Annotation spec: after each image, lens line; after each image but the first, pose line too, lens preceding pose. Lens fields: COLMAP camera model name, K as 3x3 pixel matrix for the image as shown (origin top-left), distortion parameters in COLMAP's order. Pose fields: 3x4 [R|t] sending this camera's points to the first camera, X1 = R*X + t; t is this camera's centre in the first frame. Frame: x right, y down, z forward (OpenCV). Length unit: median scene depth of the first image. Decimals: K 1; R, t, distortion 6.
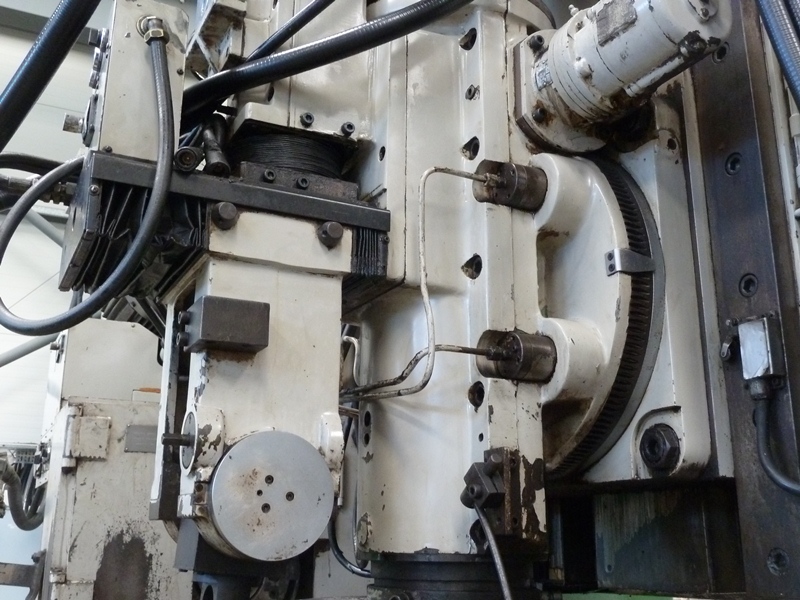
lens RADIAL K [[867.6, 0, 404.8], [0, 867.6, 299.6], [0, 0, 1]] dist [-0.023340, 0.000000]
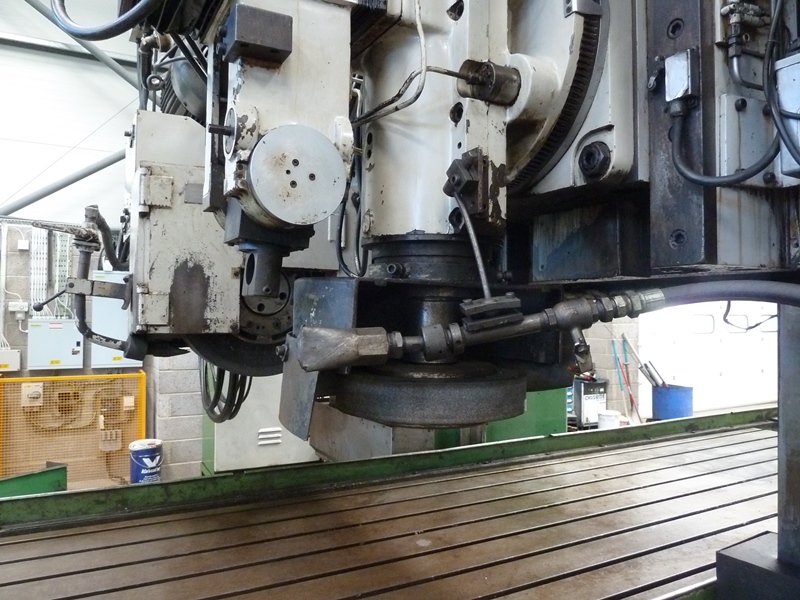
lens RADIAL K [[597.6, 0, 402.6], [0, 597.6, 297.3], [0, 0, 1]] dist [-0.039668, 0.013005]
pose [[0.999350, 0.006922, 0.035389, -0.025386], [-0.015476, 0.968757, 0.247527, 0.155180], [-0.032570, -0.247914, 0.968234, 0.088725]]
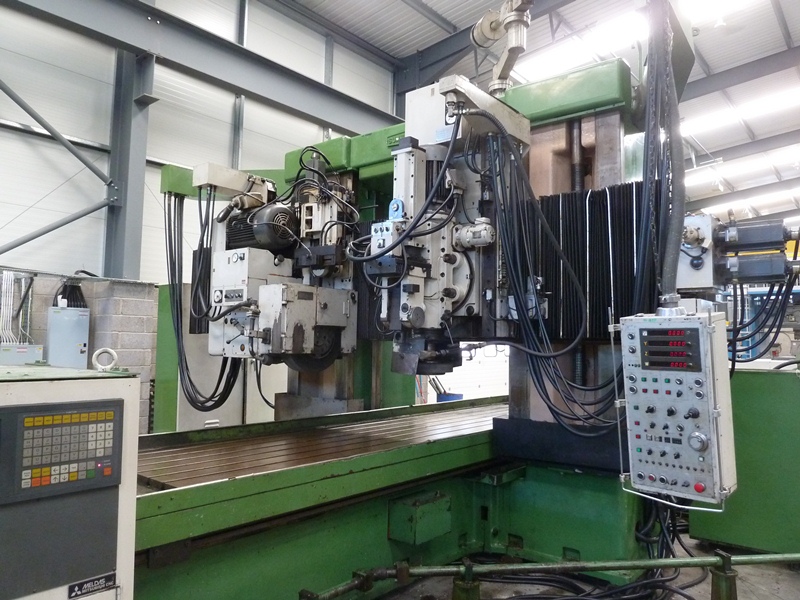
lens RADIAL K [[597.6, 0, 403.3], [0, 597.6, 305.3], [0, 0, 1]] dist [-0.039668, 0.013005]
pose [[0.916923, 0.036286, 0.397412, -1.589911], [-0.122172, 0.973565, 0.192988, -0.535495], [-0.379904, -0.225508, 0.897117, -2.211734]]
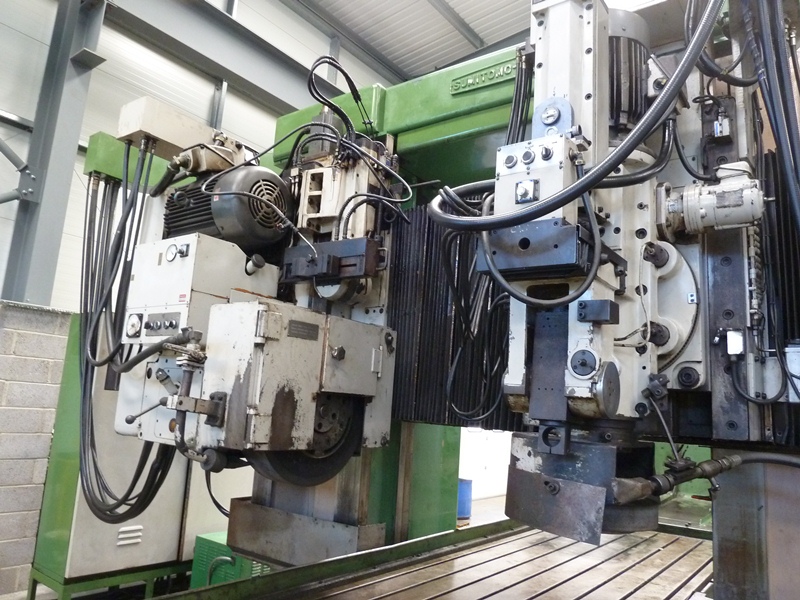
lens RADIAL K [[597.6, 0, 401.3], [0, 597.6, 298.1], [0, 0, 1]] dist [-0.039668, 0.013005]
pose [[0.896579, 0.131436, 0.422931, -1.132064], [-0.179337, 0.980898, 0.075342, -0.023079], [-0.404950, -0.143397, 0.903024, -0.119705]]
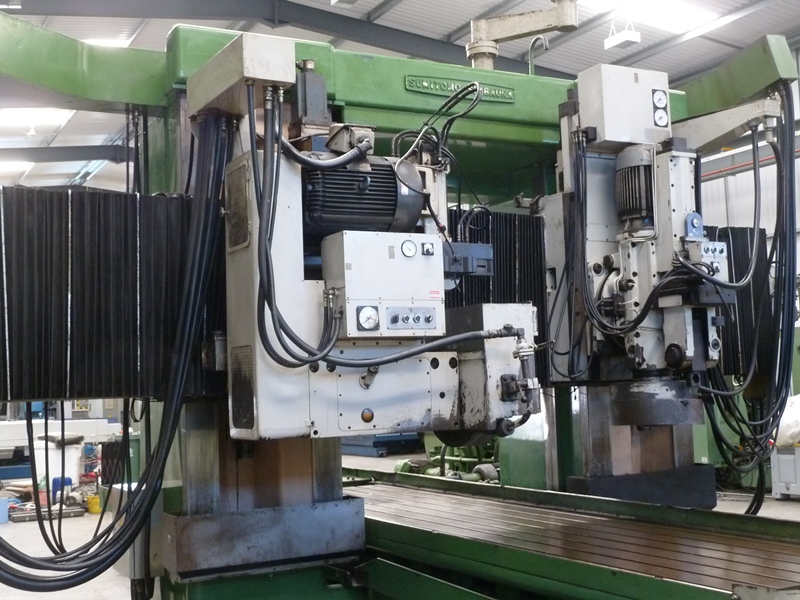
lens RADIAL K [[1038.9, 0, 398.8], [0, 1038.9, 297.1], [0, 0, 1]] dist [-0.018928, 0.000000]
pose [[-0.022228, 0.080555, 0.996502, -5.261200], [-0.237684, 0.967744, -0.083532, 0.710998], [-0.971088, -0.238710, -0.002364, 2.439914]]
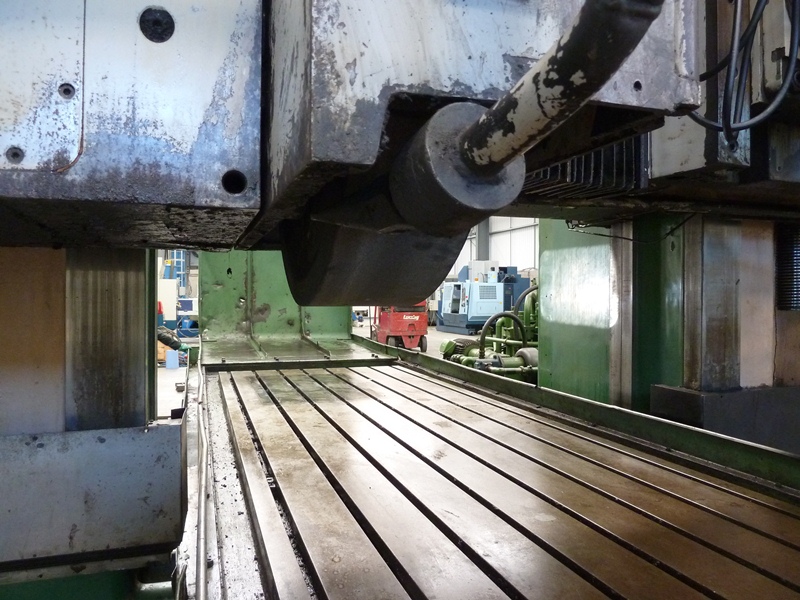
lens RADIAL K [[597.6, 0, 397.5], [0, 597.6, 294.9], [0, 0, 1]] dist [-0.039668, 0.013005]
pose [[0.148018, -0.005297, 0.988970, -1.166028], [-0.272512, 0.961055, 0.045934, 0.843157], [-0.950699, -0.276305, 0.140810, 1.813765]]
